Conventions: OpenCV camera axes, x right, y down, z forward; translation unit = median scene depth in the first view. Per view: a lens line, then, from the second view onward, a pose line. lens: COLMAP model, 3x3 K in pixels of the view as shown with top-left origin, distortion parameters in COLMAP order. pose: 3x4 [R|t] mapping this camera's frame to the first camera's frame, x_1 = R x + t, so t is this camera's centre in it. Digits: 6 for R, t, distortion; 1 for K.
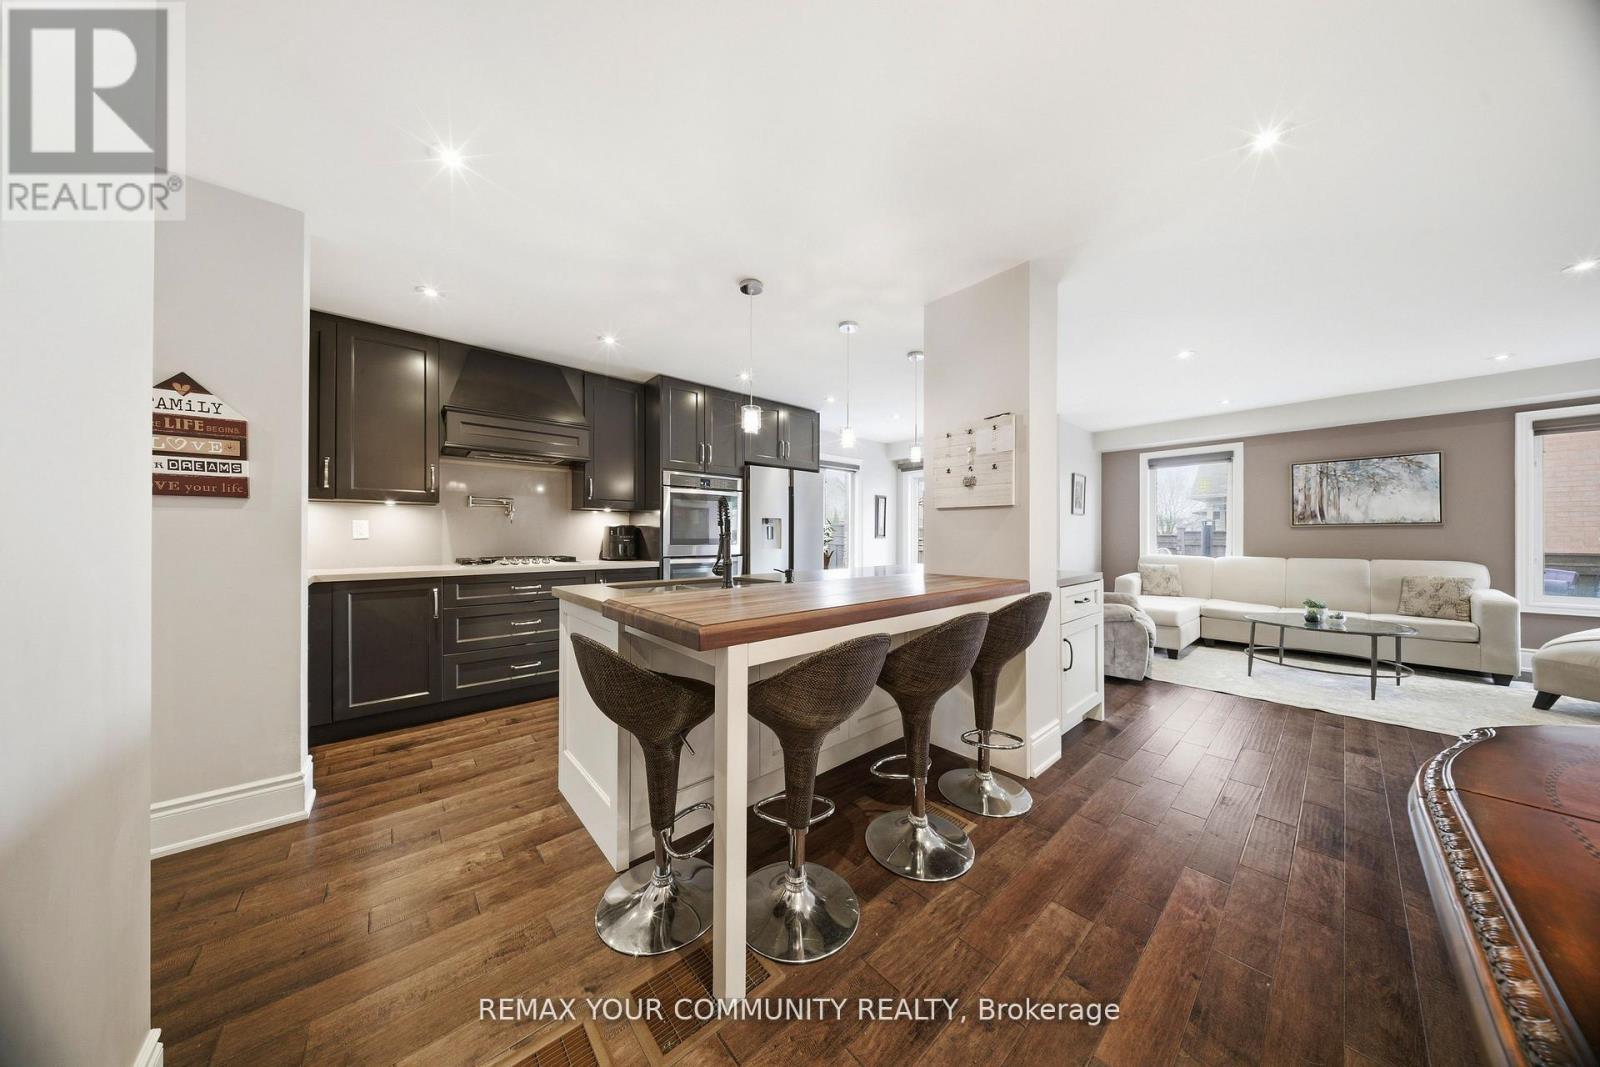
lens RADIAL K [[474.6, 0, 796.0], [0, 474.6, 537.6], [0, 0, 1]] dist [-0.005935, 0.000026]
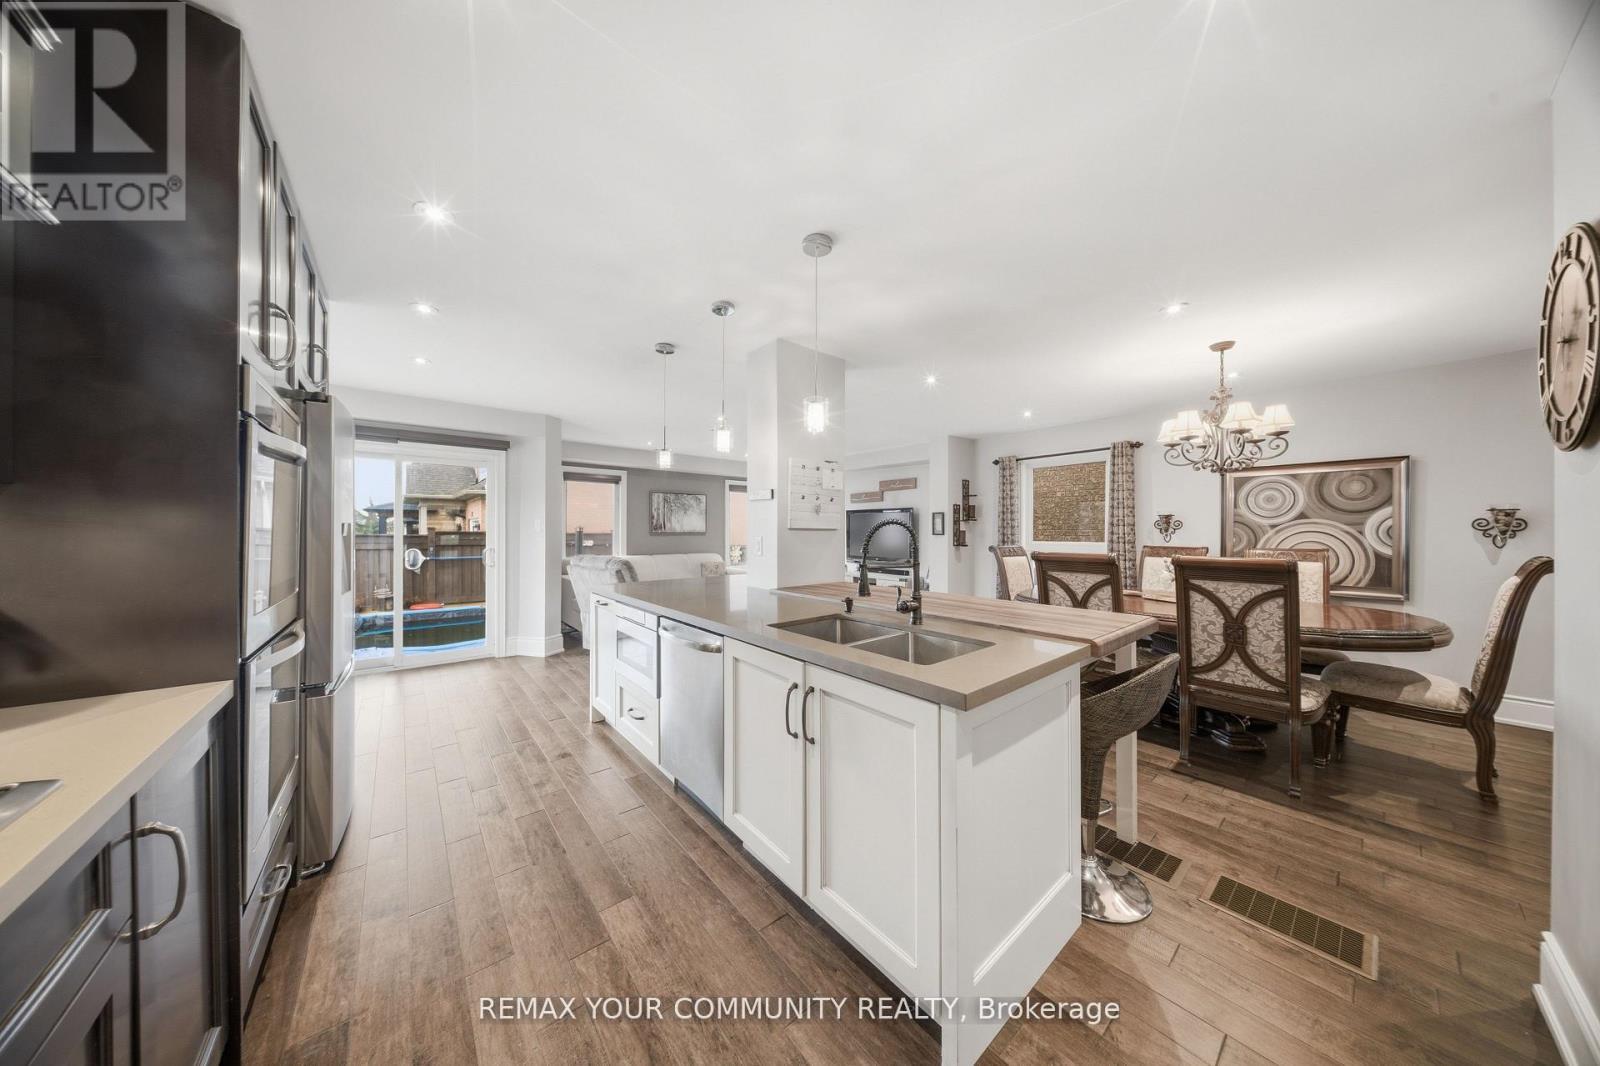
lens RADIAL K [[481.1, 0, 794.9], [0, 481.1, 527.4], [0, 0, 1]] dist [0.000472, -0.000024]
pose [[0.024646, 0.010128, 0.999645, -0.500603], [-0.000198, 0.999949, -0.010127, -0.032148], [-0.999696, 0.000052, 0.024647, 0.580371]]
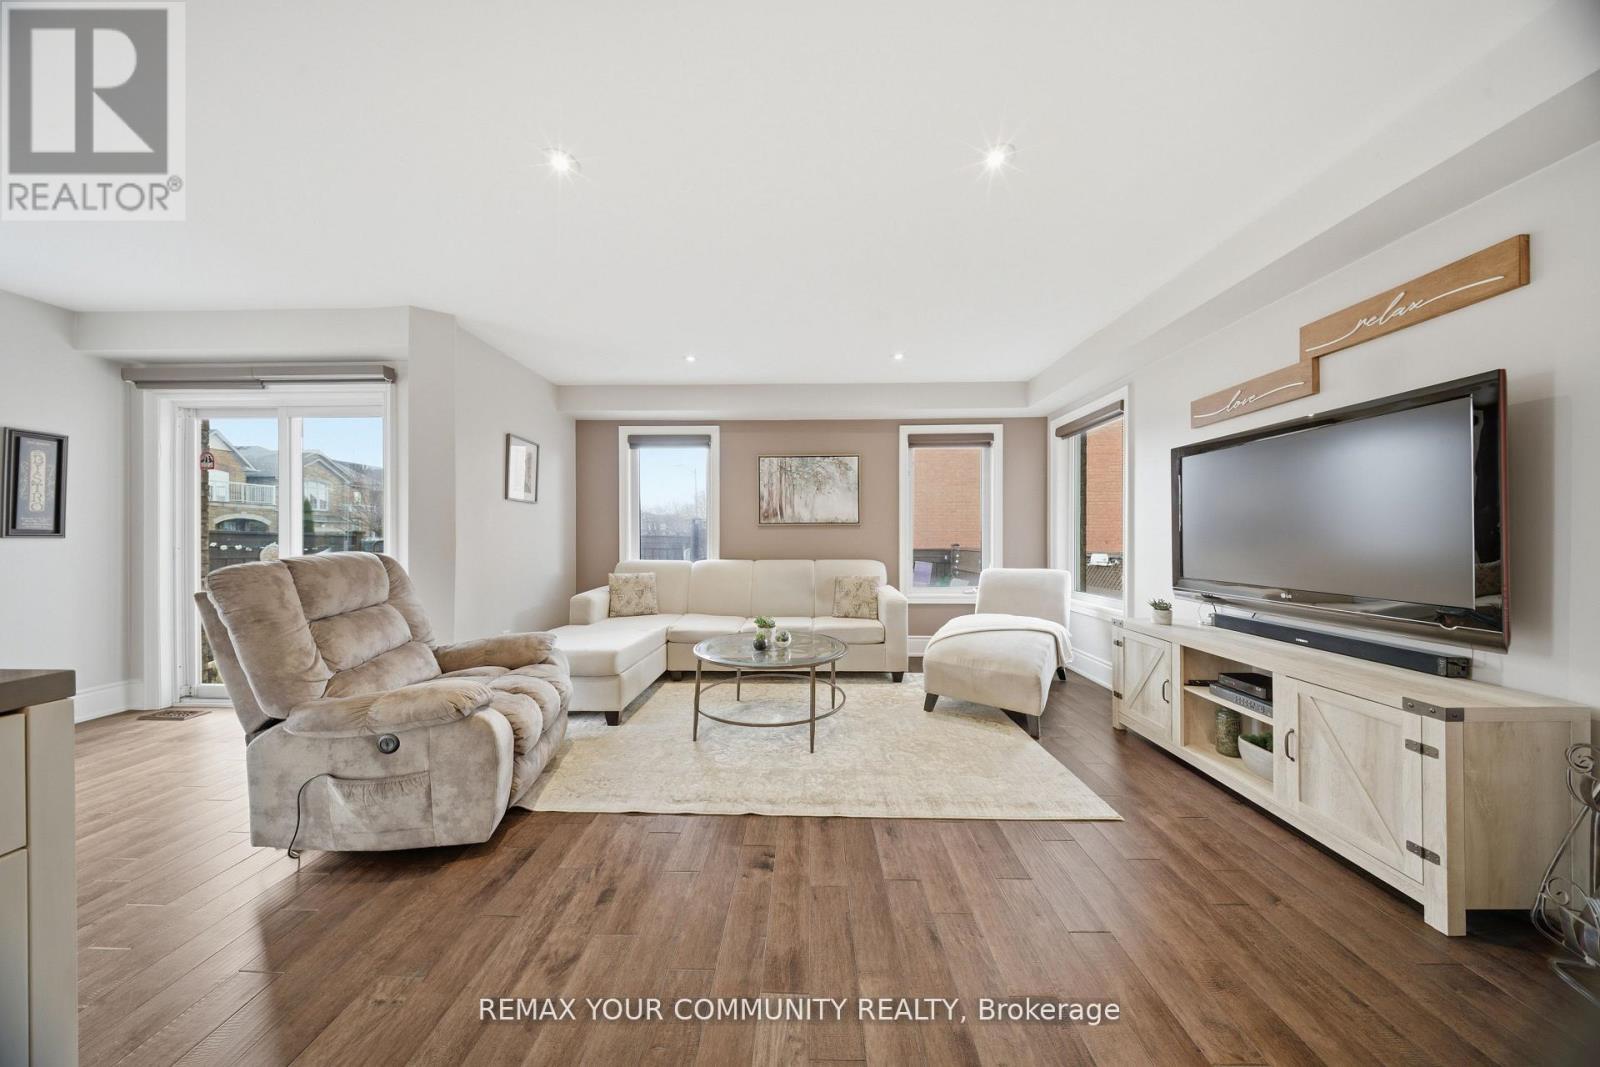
lens RADIAL K [[472.5, 0, 797.0], [0, 472.5, 538.2], [0, 0, 1]] dist [-0.000210, -0.000097]
pose [[0.673773, 0.000752, 0.738938, 0.489664], [0.000427, 0.999999, -0.001407, 0.003332], [-0.738938, 0.001263, 0.673772, 0.380905]]
